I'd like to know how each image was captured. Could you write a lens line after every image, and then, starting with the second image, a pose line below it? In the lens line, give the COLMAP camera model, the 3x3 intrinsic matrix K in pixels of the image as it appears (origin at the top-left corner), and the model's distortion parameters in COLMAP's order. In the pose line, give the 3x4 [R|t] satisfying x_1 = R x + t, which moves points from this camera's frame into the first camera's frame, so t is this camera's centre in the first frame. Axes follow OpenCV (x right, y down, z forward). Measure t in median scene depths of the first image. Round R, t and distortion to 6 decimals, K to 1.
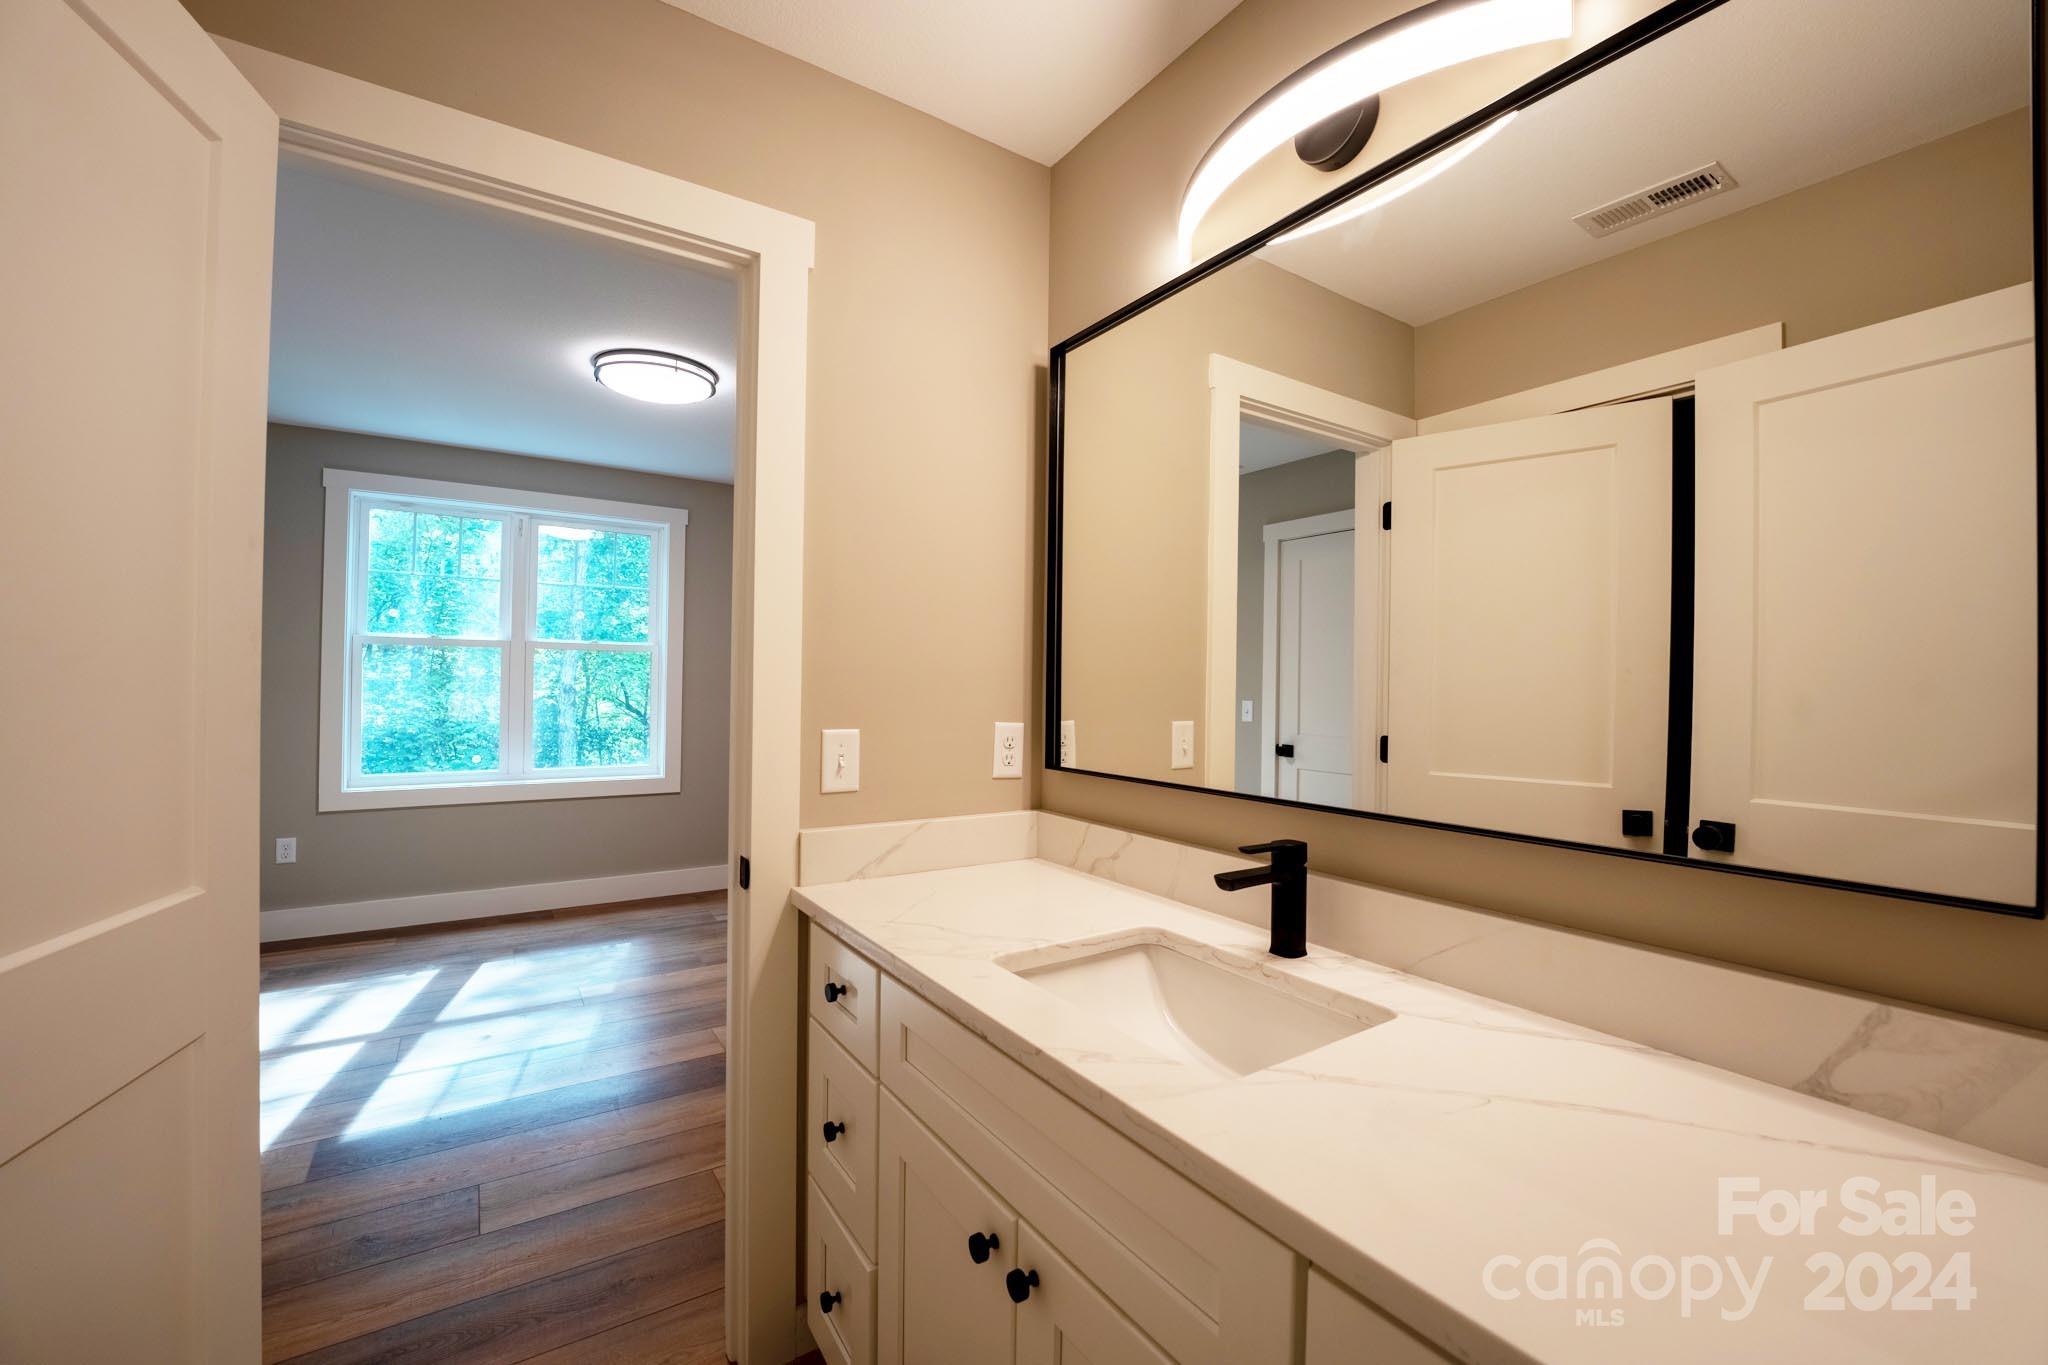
lens RADIAL K [[834.2, 0, 1025.1], [0, 834.2, 677.8], [0, 0, 1]] dist [-0.021494, -0.000261]
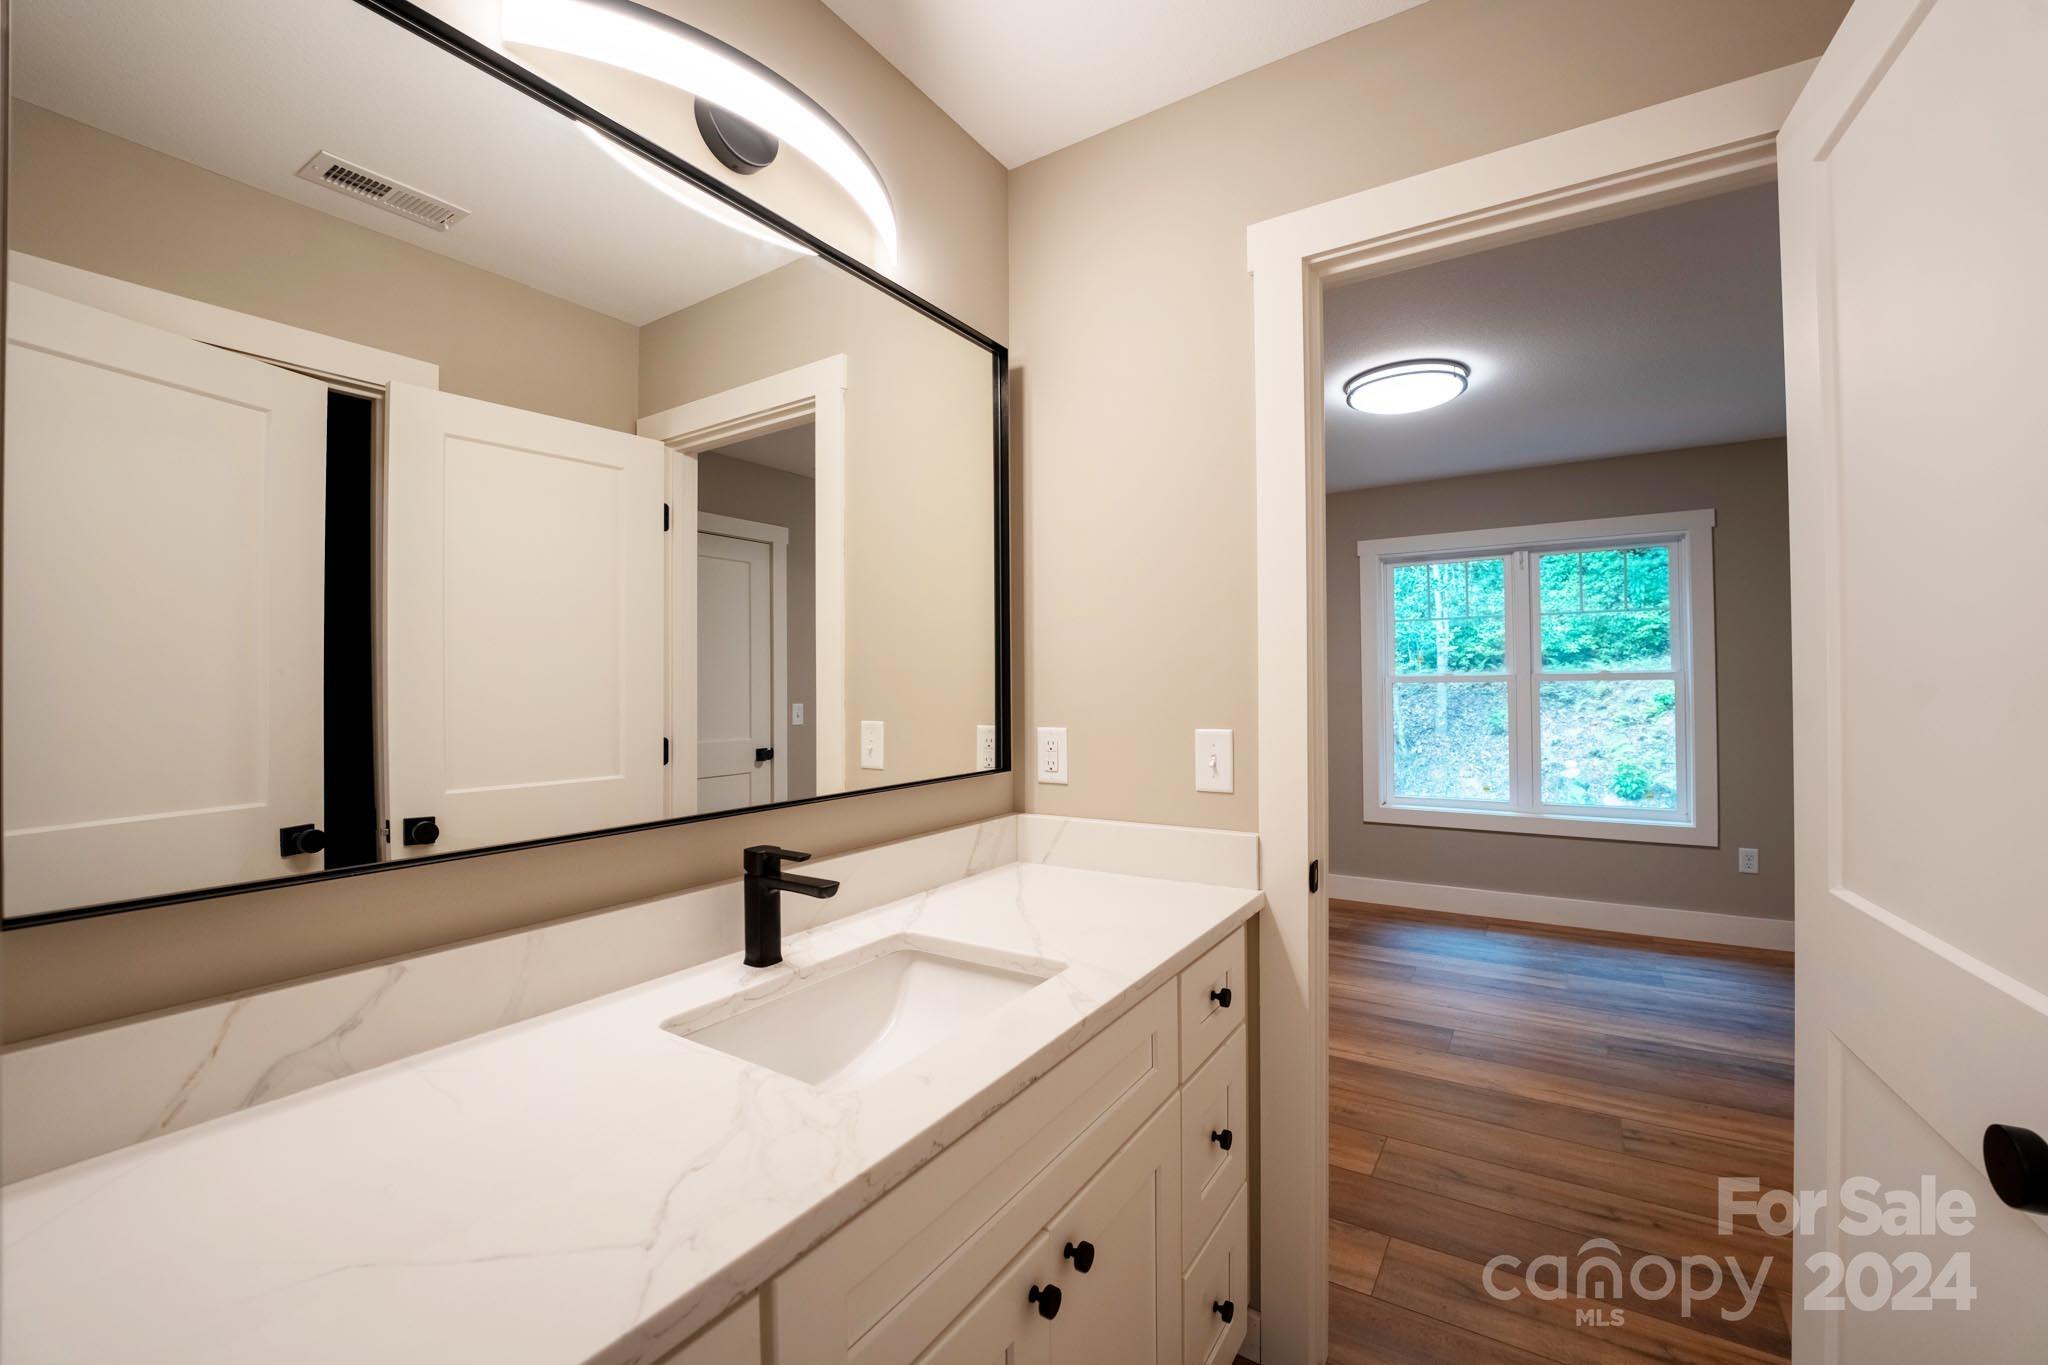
lens RADIAL K [[834.2, 0, 1032.7], [0, 834.2, 684.7], [0, 0, 1]] dist [-0.021494, -0.000261]
pose [[-0.400687, -0.000716, 0.916215, -0.685784], [-0.000518, 1.000000, 0.000555, 0.005061], [-0.916215, -0.000253, -0.400687, 1.074641]]
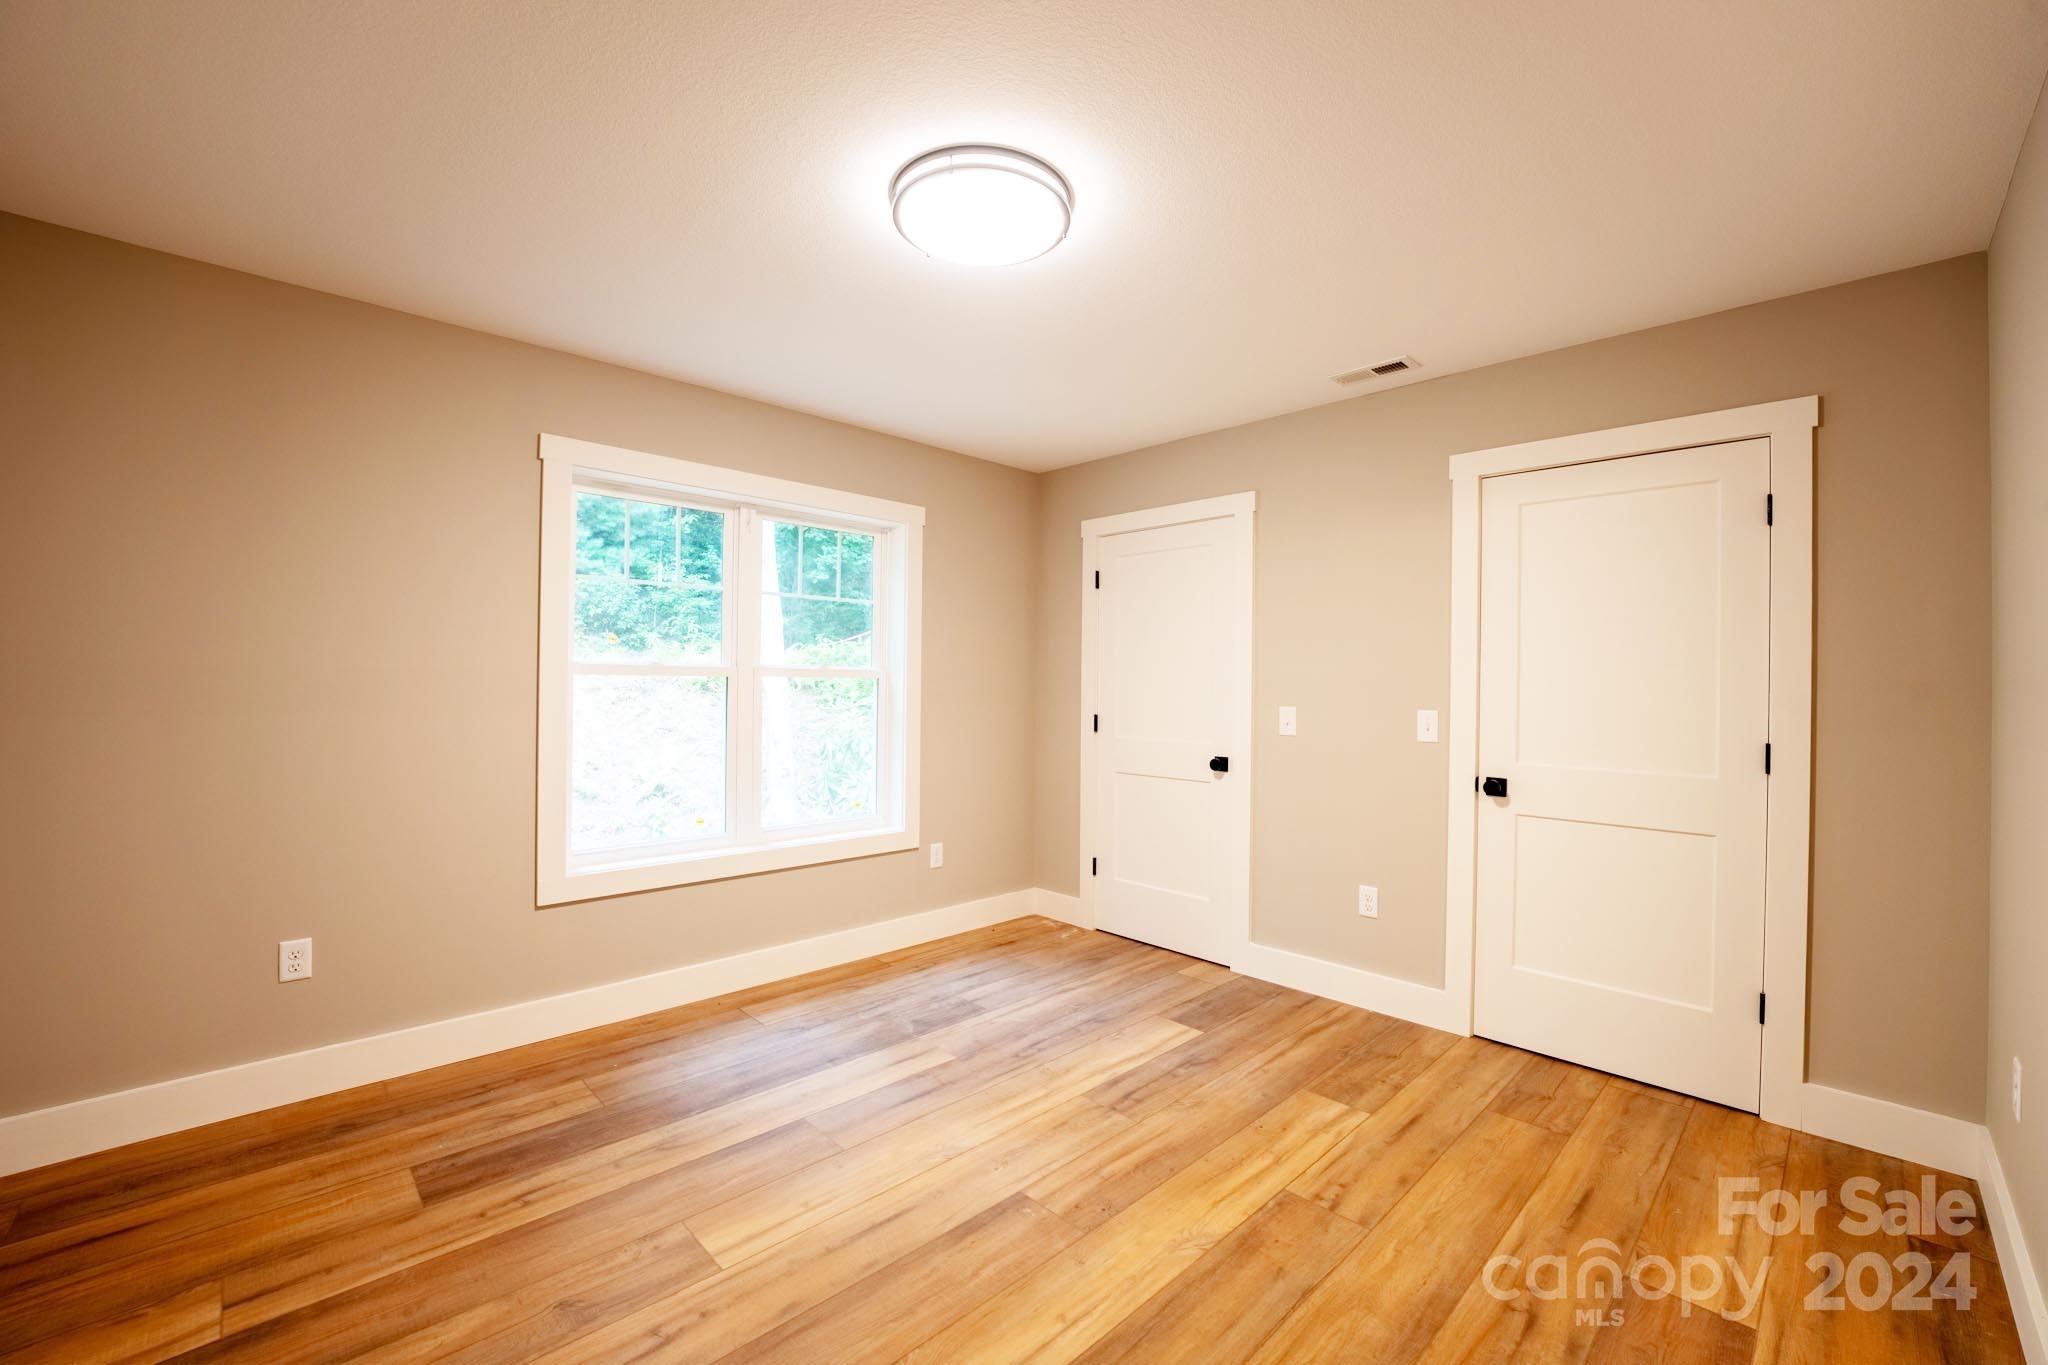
lens RADIAL K [[834.2, 0, 1033.3], [0, 834.2, 674.9], [0, 0, 1]] dist [-0.021494, -0.000261]
pose [[-0.981434, -0.023497, -0.190356, -0.097248], [-0.021542, 0.999692, -0.012338, 0.003418], [0.190587, -0.008008, -0.981638, 0.943206]]
